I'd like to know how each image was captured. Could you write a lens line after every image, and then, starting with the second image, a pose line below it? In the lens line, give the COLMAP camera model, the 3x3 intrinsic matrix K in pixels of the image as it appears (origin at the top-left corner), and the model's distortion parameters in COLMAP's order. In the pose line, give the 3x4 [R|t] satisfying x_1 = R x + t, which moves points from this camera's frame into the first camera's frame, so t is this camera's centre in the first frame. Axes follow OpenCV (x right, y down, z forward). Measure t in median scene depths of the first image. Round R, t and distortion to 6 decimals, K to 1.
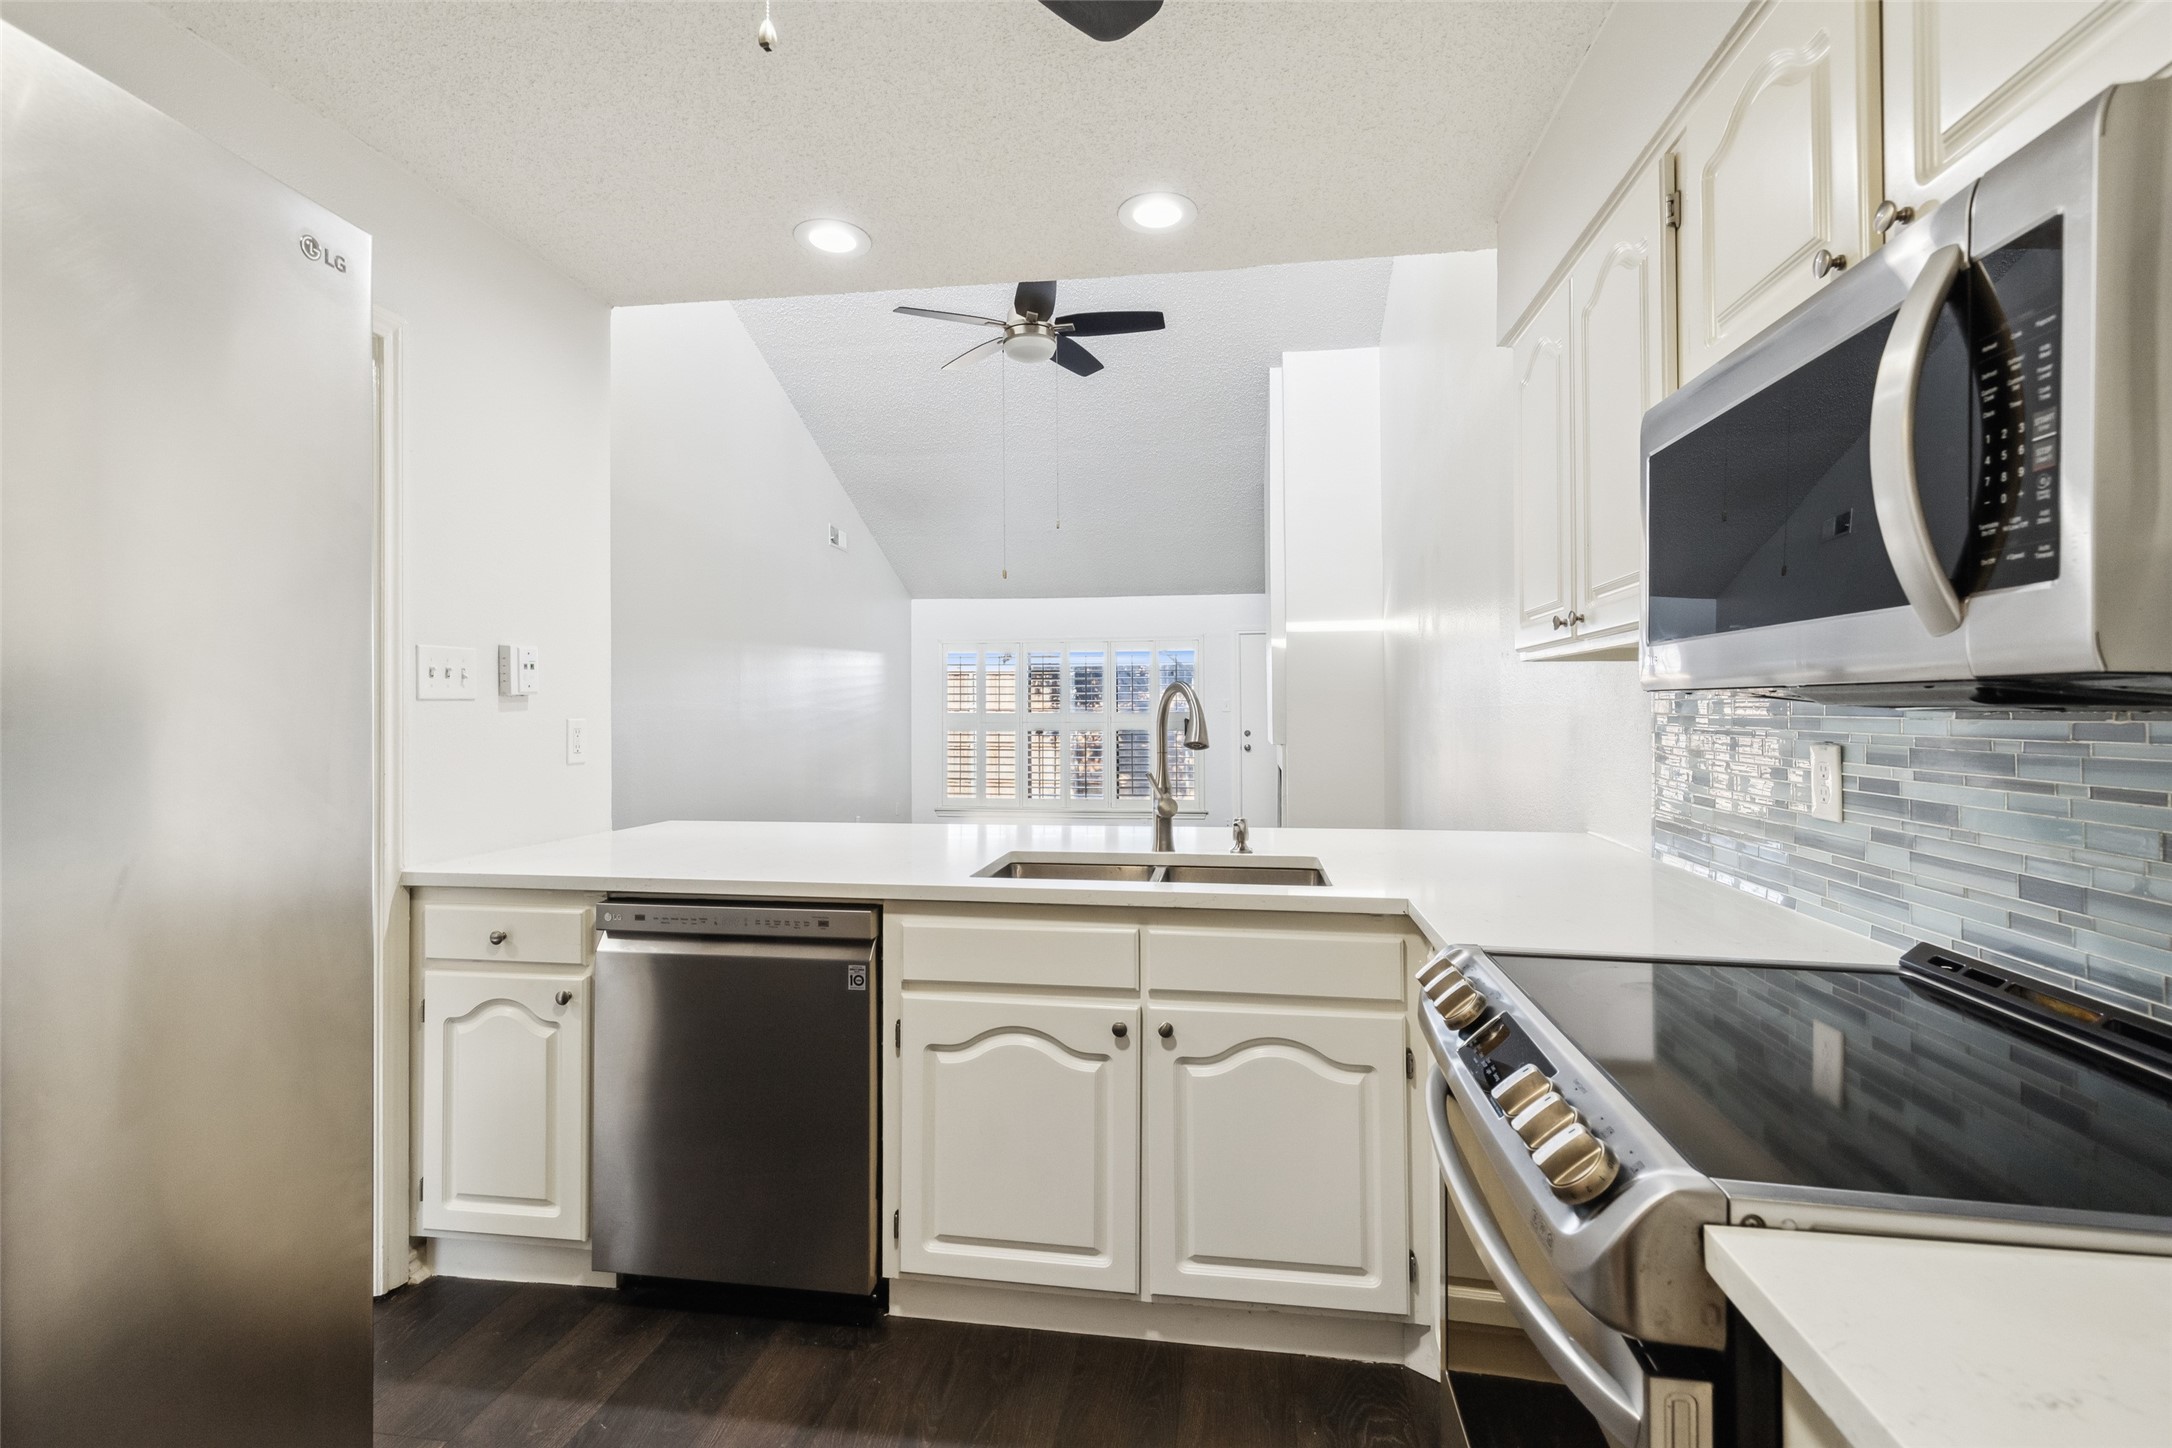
lens RADIAL K [[996.3, 0, 1078.6], [0, 996.3, 721.9], [0, 0, 1]] dist [0.004875, 0.000356]
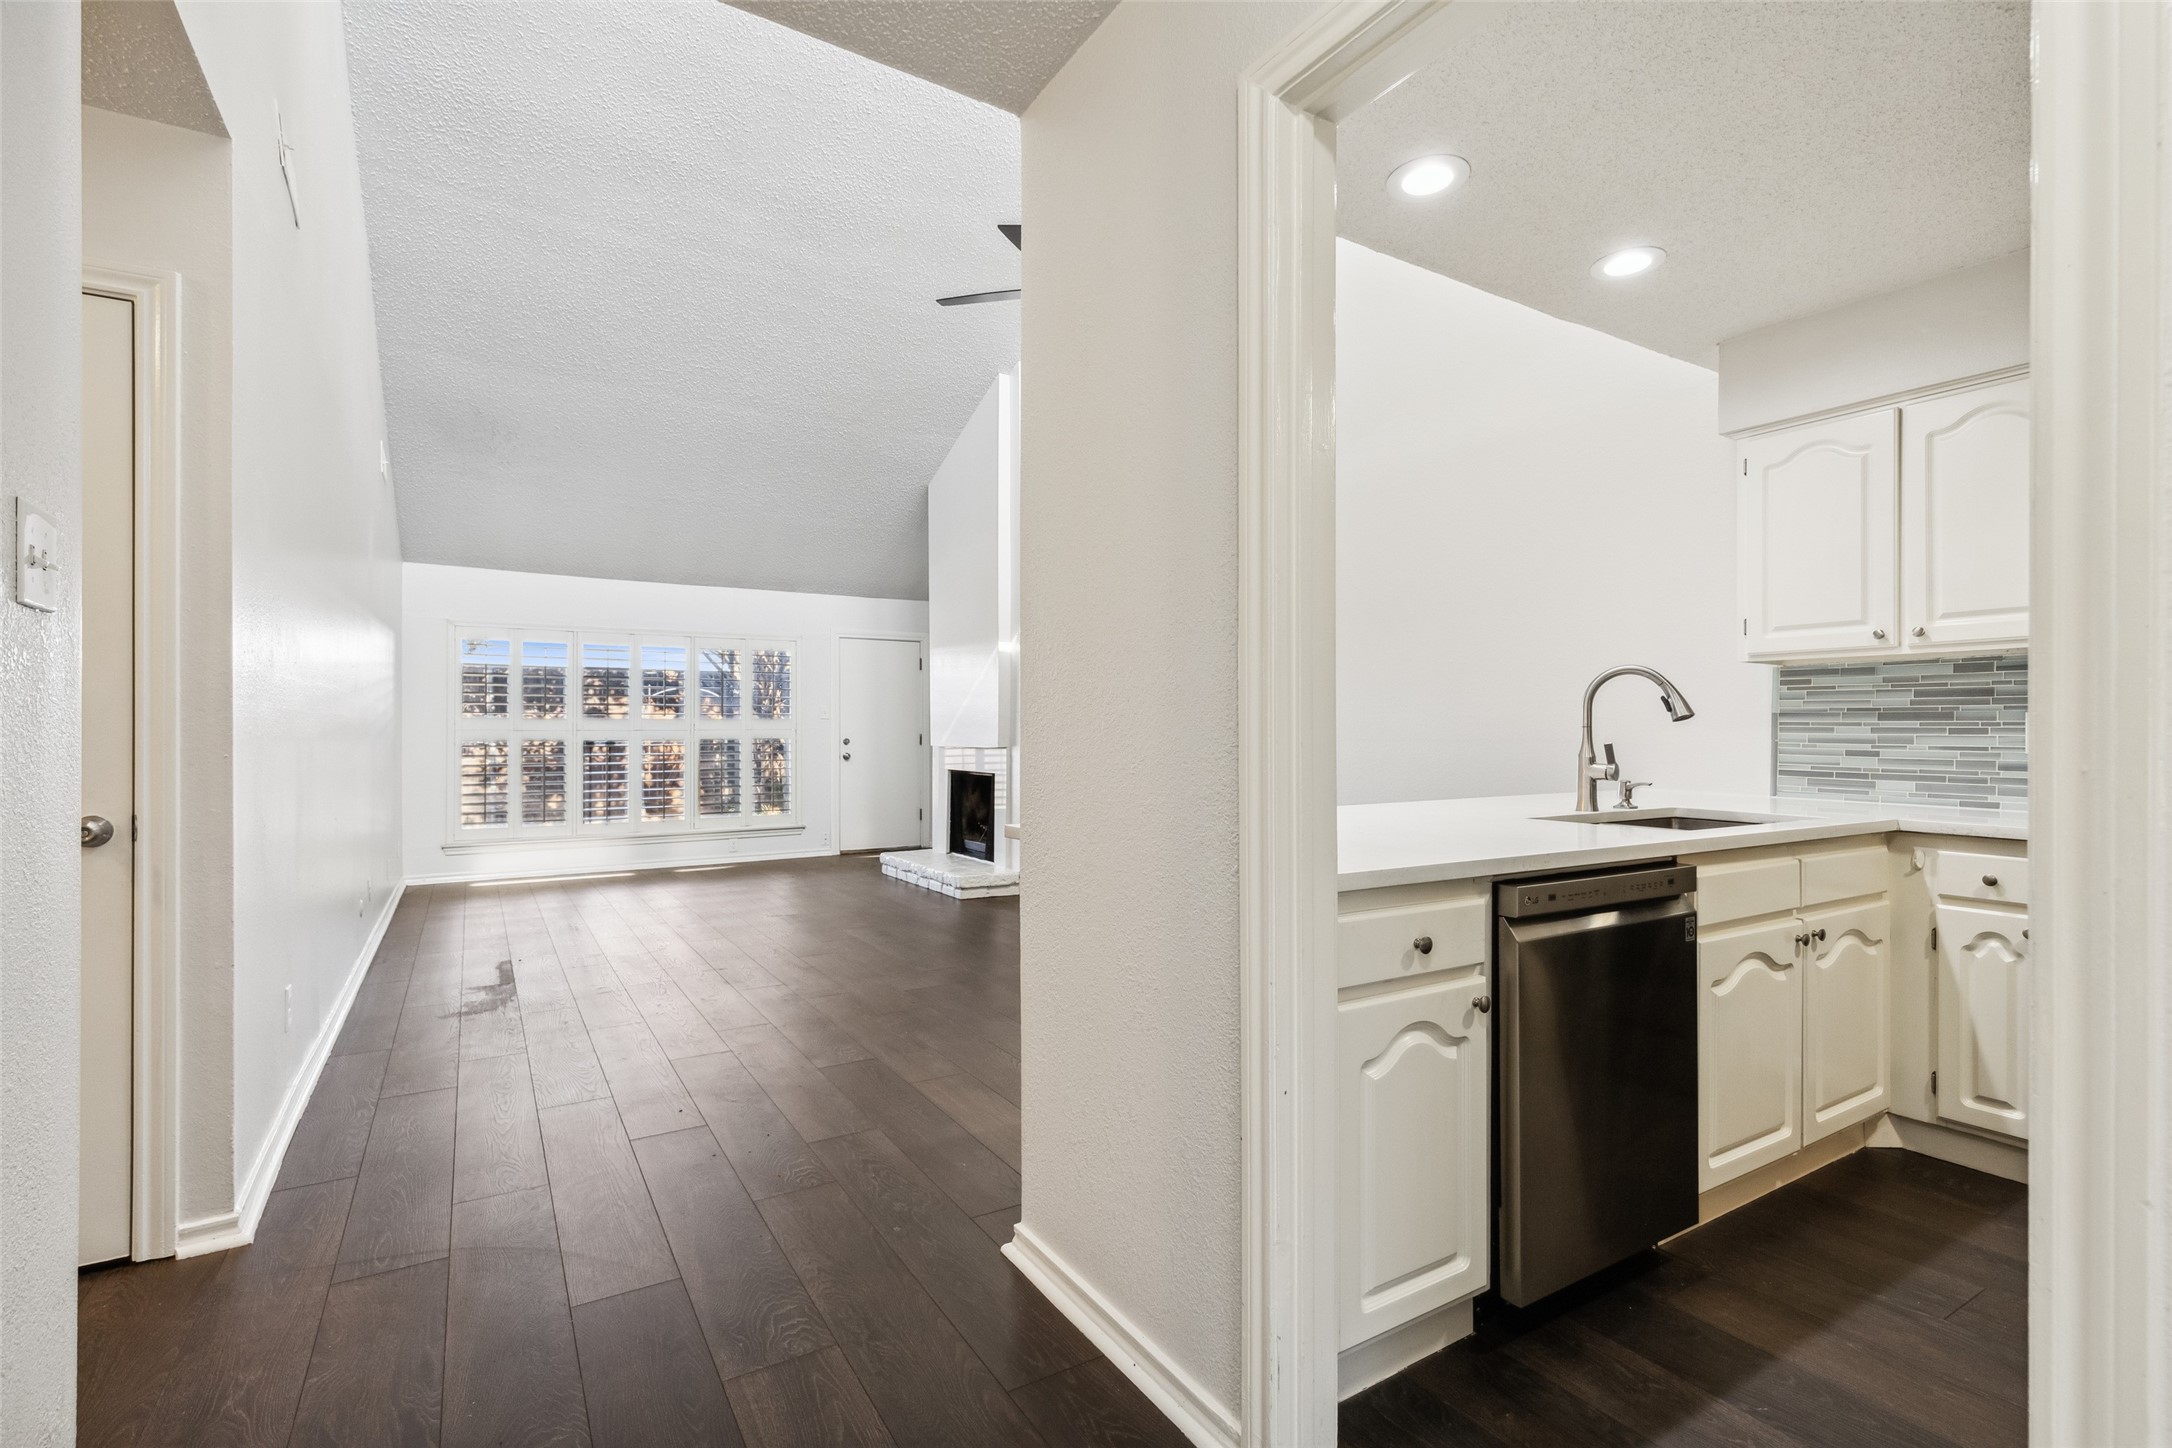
lens RADIAL K [[996.3, 0, 1078.6], [0, 996.3, 721.9], [0, 0, 1]] dist [0.004875, 0.000356]
pose [[0.766015, 0.004326, 0.642808, -1.427264], [0.007419, 0.999851, -0.015570, 0.046237], [-0.642780, 0.016696, 0.765869, 0.599184]]
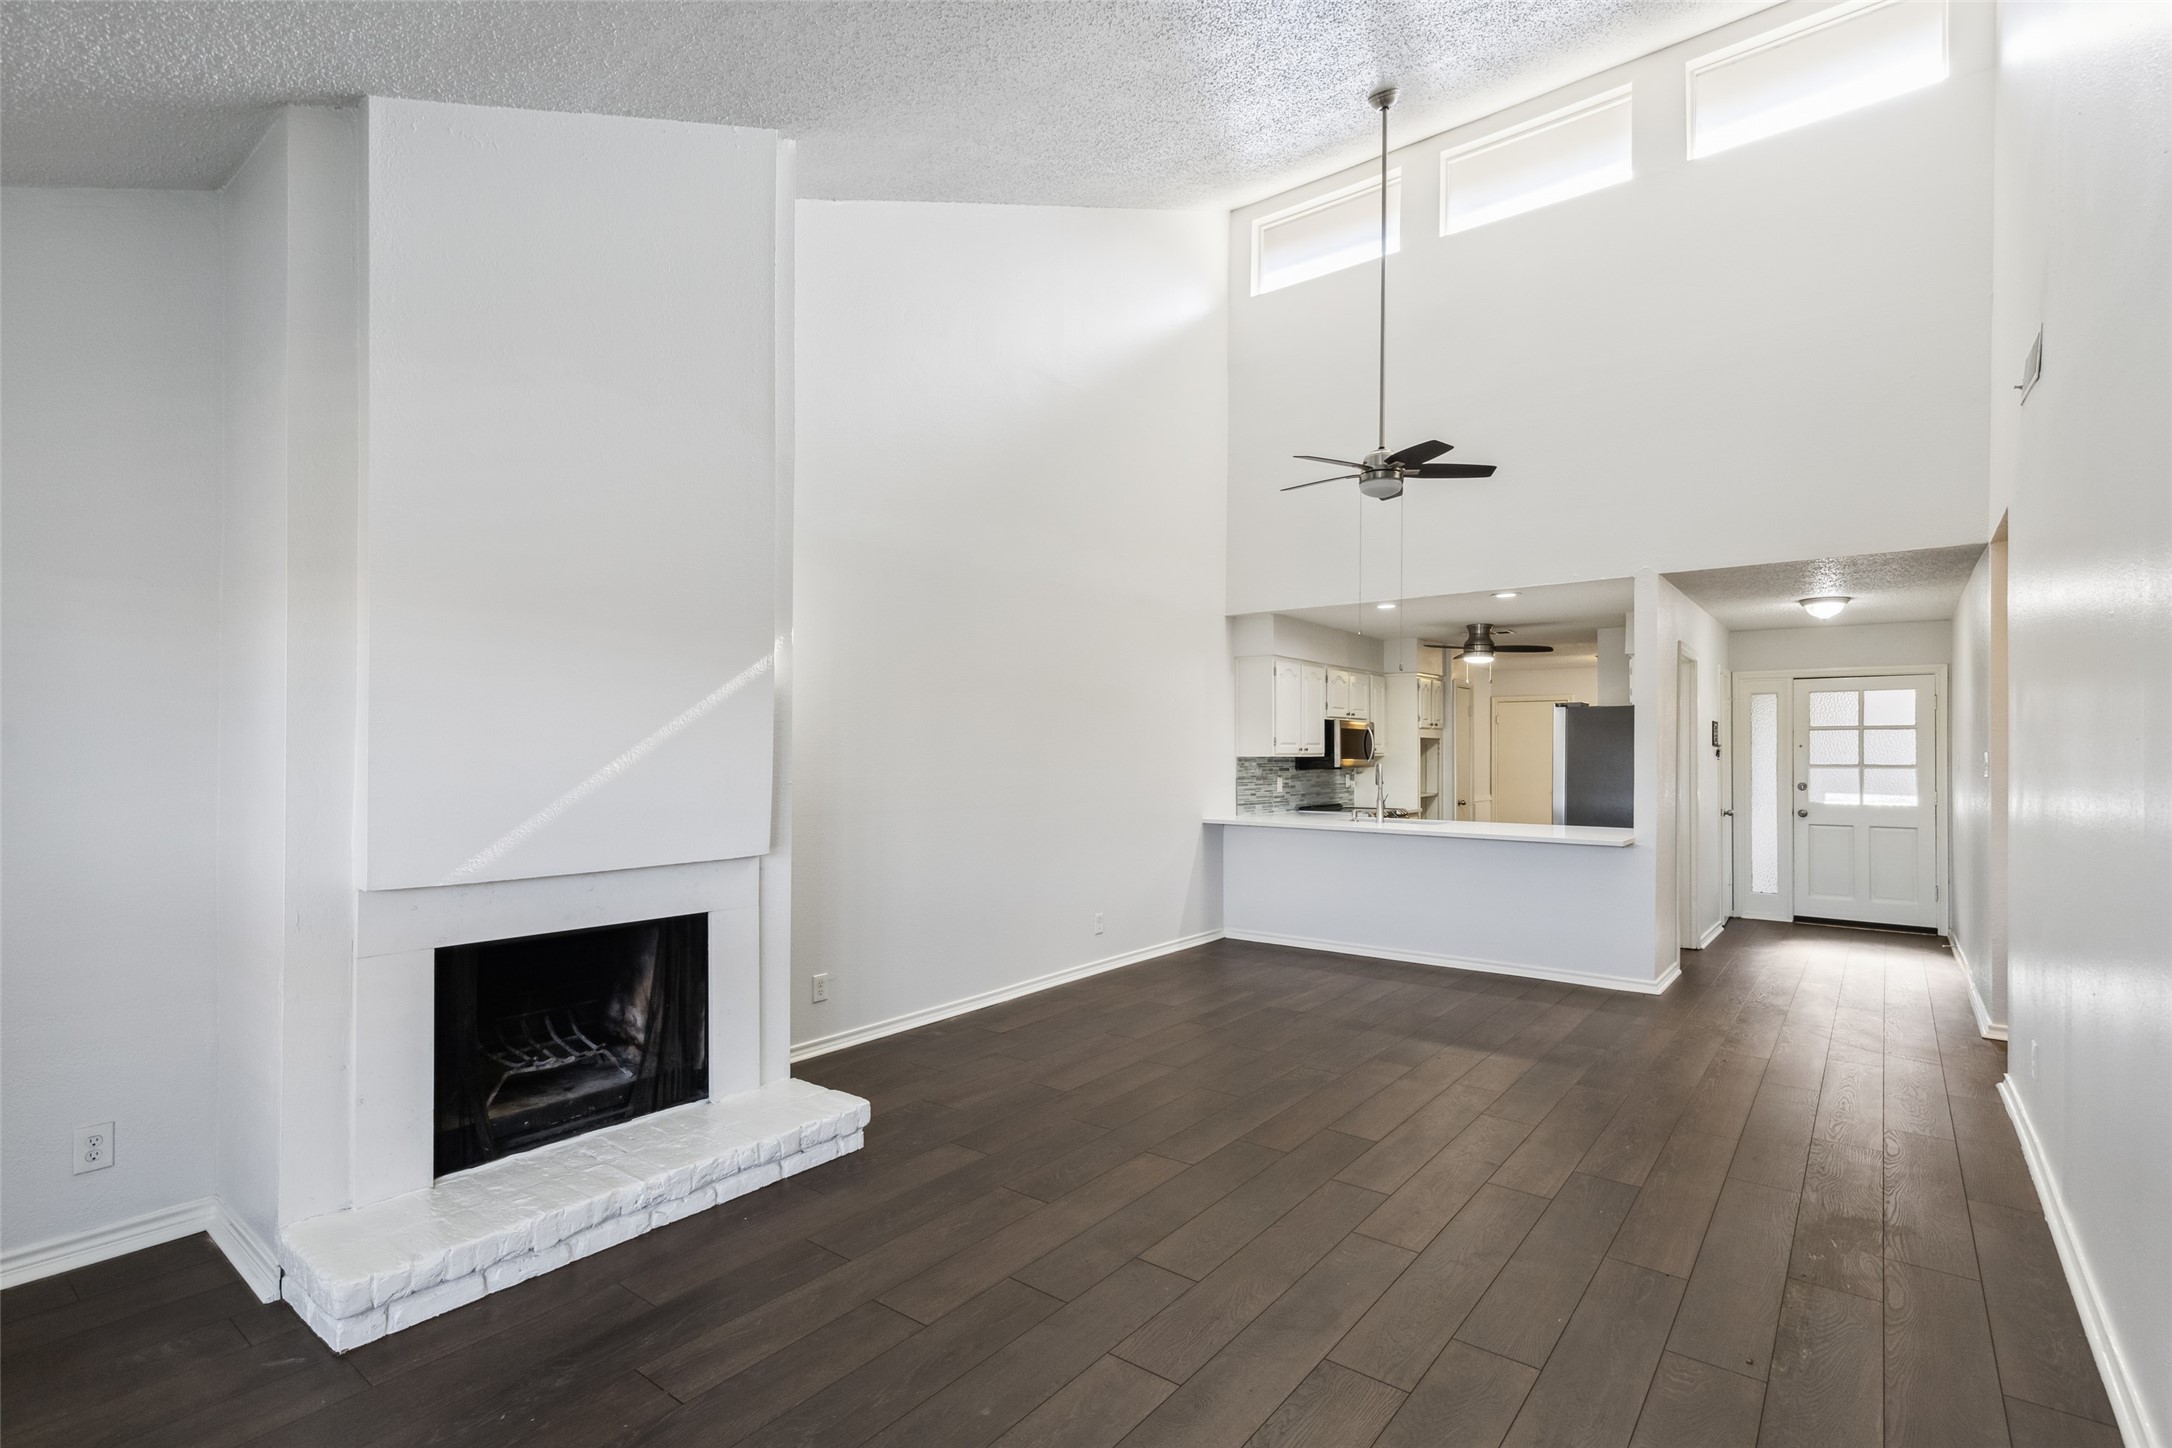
lens RADIAL K [[999.3, 0, 1081.5], [0, 999.3, 757.1], [0, 0, 1]] dist [-0.000294, 0.000204]
pose [[-0.869080, -0.001621, 0.494668, -0.701604], [0.007621, 0.999832, 0.016666, -0.161439], [-0.494612, 0.018254, -0.868922, 5.349113]]
